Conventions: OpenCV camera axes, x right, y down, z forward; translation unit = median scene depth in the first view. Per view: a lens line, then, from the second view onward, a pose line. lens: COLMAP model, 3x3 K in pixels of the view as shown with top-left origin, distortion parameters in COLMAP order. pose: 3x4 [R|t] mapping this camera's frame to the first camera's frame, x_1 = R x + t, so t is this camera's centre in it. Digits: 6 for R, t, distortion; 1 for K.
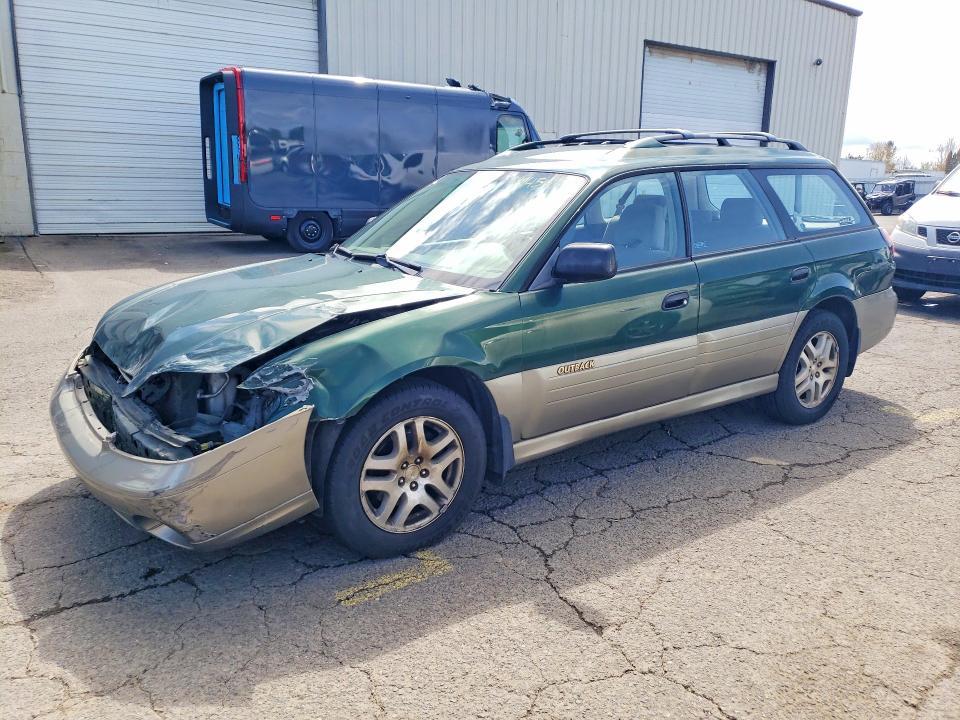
lens RADIAL K [[729.7, 0, 478.5], [0, 729.7, 354.0], [0, 0, 1]] dist [0.032221, -0.015284]
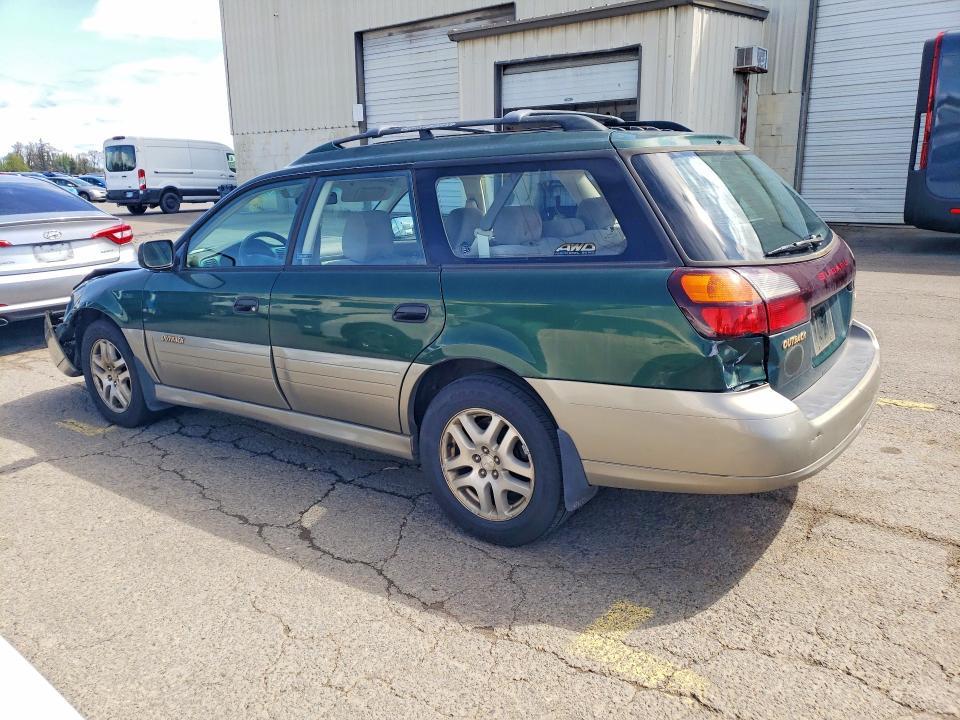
lens RADIAL K [[729.7, 0, 479.1], [0, 729.7, 364.8], [0, 0, 1]] dist [0.032221, -0.015284]
pose [[0.305557, 0.212845, -0.928080, 1.171335], [-0.179751, 0.970064, 0.163293, -0.191723], [0.935053, 0.116928, 0.334669, 0.854025]]
